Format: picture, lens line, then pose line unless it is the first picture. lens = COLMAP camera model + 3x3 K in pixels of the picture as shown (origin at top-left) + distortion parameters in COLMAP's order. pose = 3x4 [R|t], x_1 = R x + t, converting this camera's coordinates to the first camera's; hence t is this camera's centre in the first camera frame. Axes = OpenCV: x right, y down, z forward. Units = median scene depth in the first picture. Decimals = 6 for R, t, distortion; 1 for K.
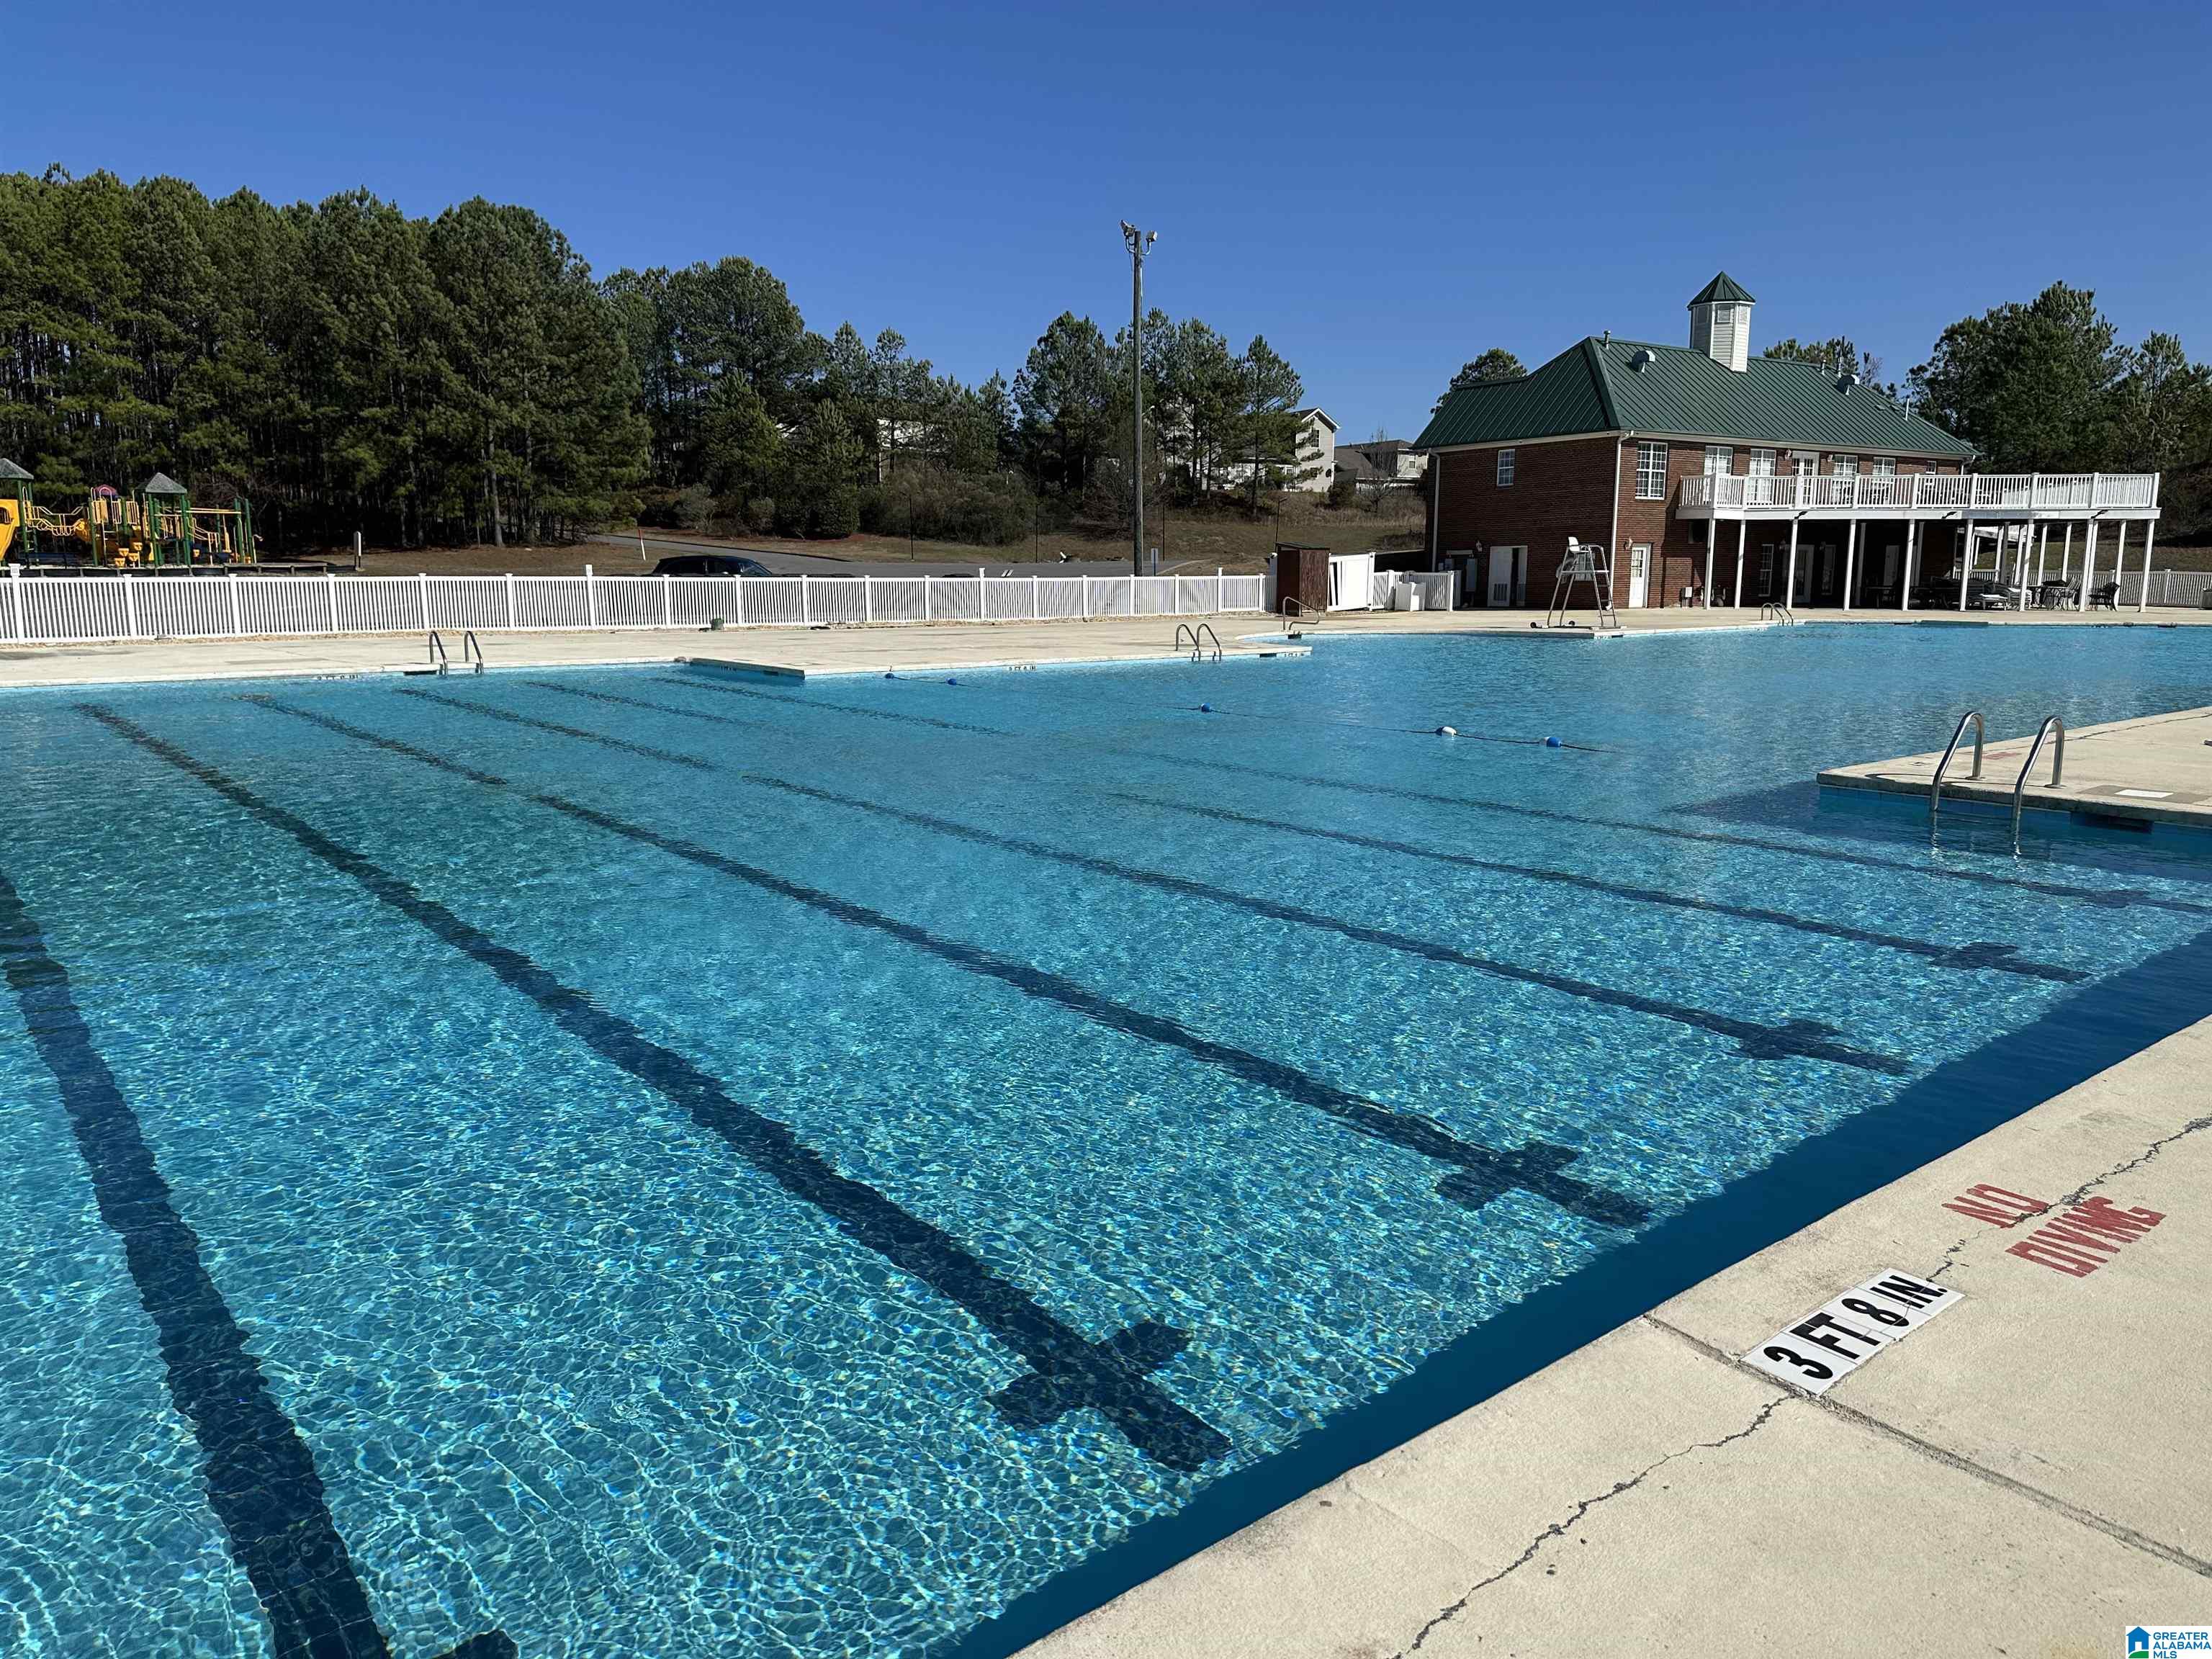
lens RADIAL K [[1549.8, 0, 1120.3], [0, 1549.8, 829.5], [0, 0, 1]] dist [0.105266, -0.139793]
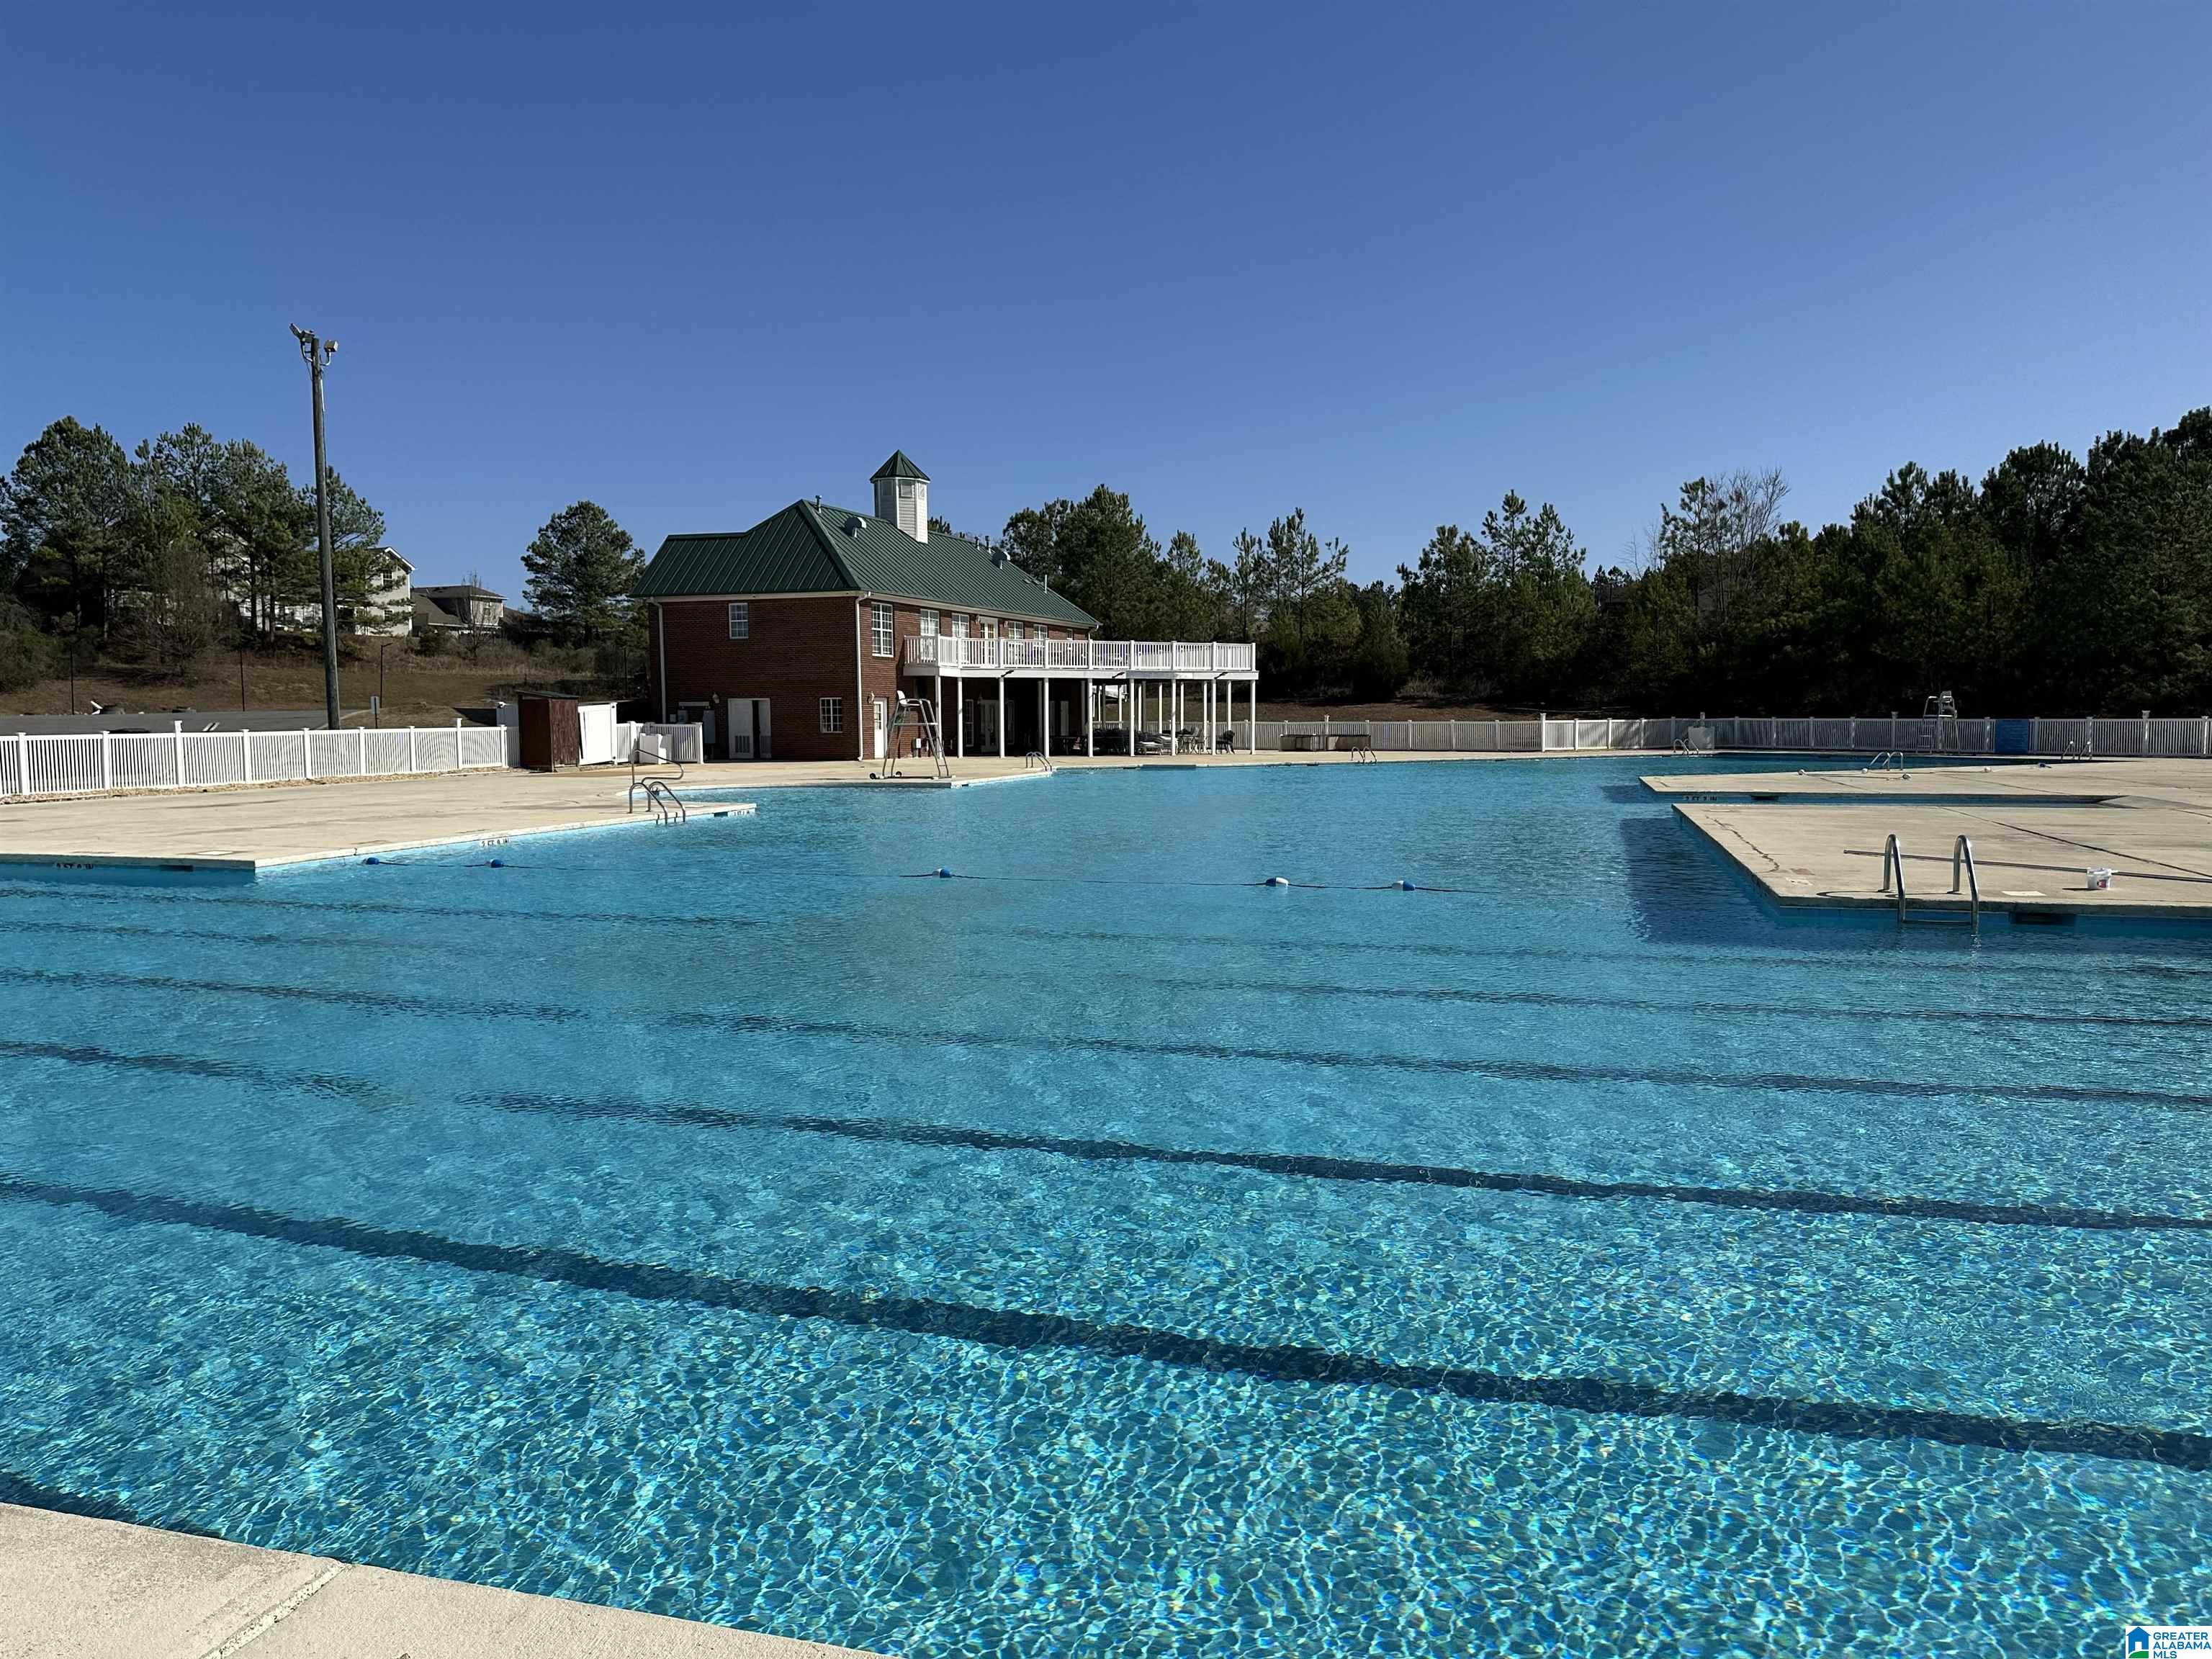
lens RADIAL K [[1549.8, 0, 1098.5], [0, 1549.8, 832.2], [0, 0, 1]] dist [0.105266, -0.139793]
pose [[0.828675, -0.047808, 0.557685, -0.116753], [0.099888, 0.992983, -0.063302, -0.011381], [-0.550745, 0.108163, 0.827635, 0.063912]]
